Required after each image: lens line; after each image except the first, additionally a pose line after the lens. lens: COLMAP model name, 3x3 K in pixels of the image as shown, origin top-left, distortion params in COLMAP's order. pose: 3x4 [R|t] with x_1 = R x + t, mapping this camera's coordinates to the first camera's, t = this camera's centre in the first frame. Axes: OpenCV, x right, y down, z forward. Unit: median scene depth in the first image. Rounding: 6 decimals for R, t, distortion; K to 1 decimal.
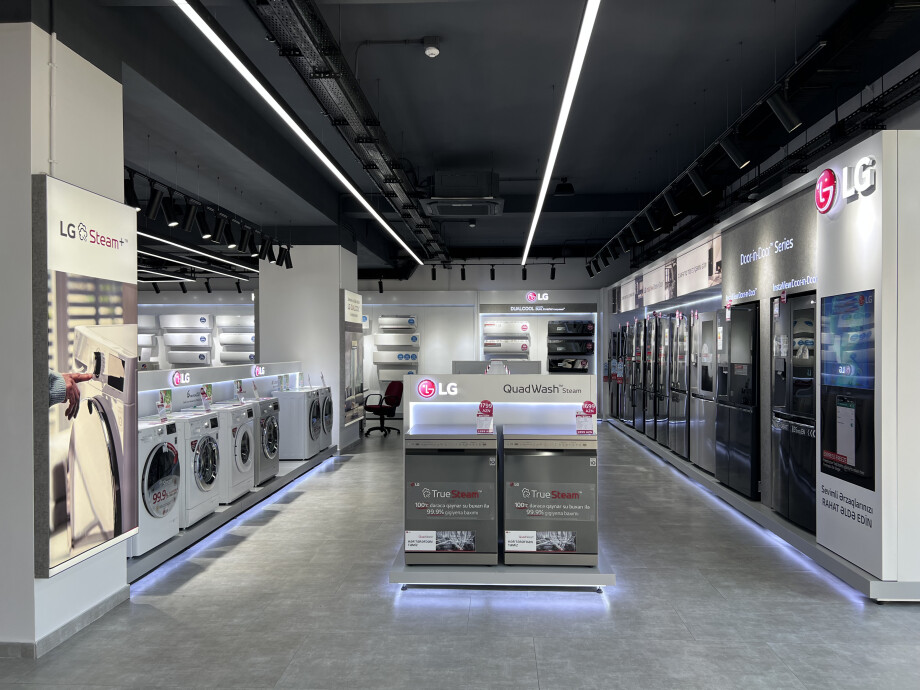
lens RADIAL K [[691.8, 0, 461.9], [0, 691.8, 352.8], [0, 0, 1]] dist [0.060967, -0.066676]
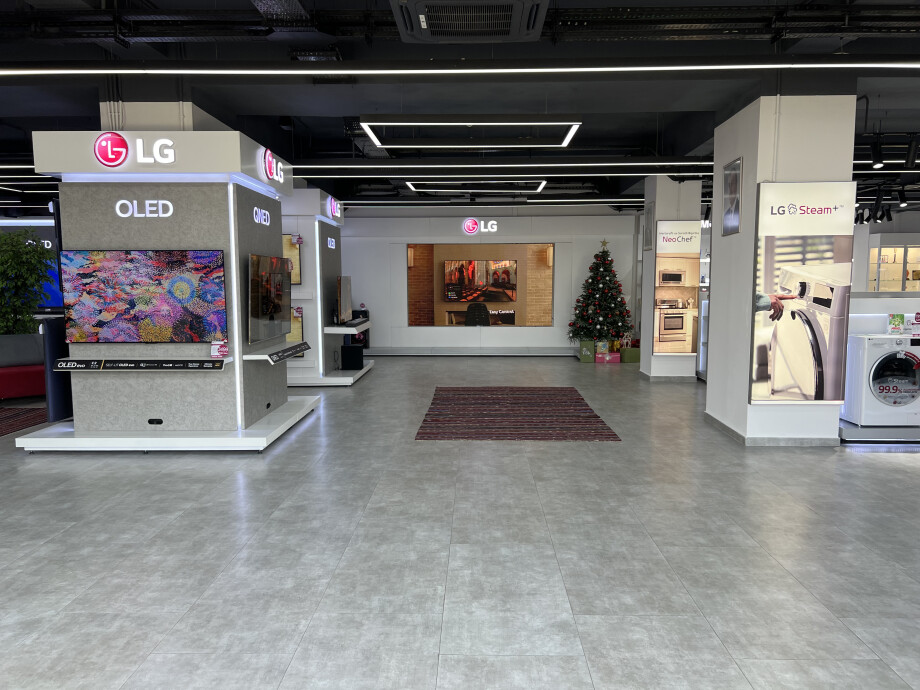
lens RADIAL K [[691.8, 0, 467.3], [0, 691.8, 345.1], [0, 0, 1]] dist [0.060967, -0.066676]
pose [[0.031931, 0.094995, -0.994966, 0.912091], [-0.003738, 0.995478, 0.094924, -0.005383], [0.999483, 0.000688, 0.032141, 0.147370]]
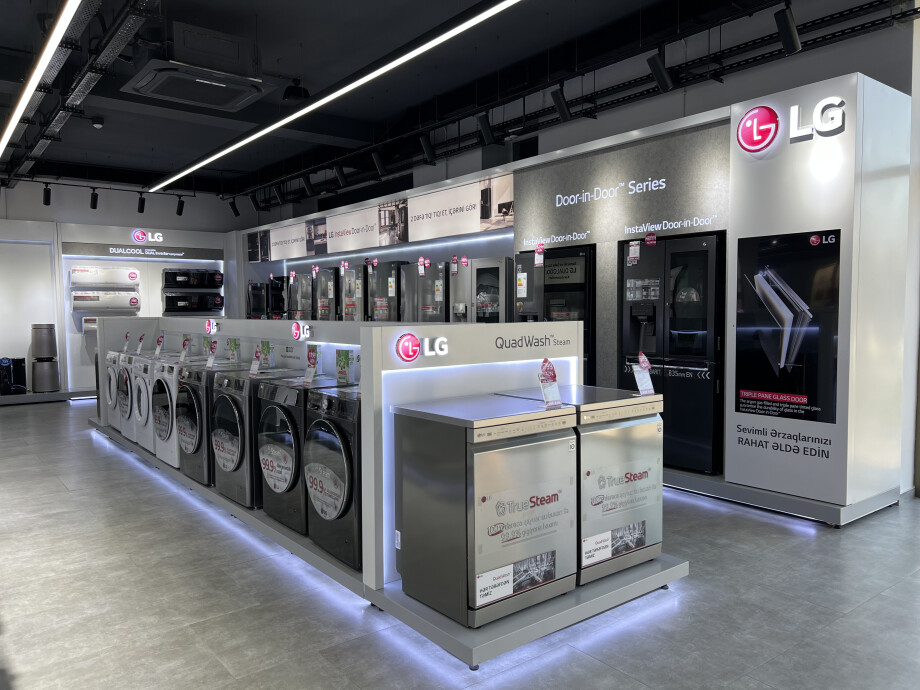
lens RADIAL K [[691.8, 0, 462.5], [0, 691.8, 355.8], [0, 0, 1]] dist [0.060967, -0.066676]
pose [[0.754648, -0.050466, 0.654186, -0.467254], [0.011061, 0.997874, 0.064220, 0.020523], [-0.656037, -0.041228, 0.753602, 0.528485]]
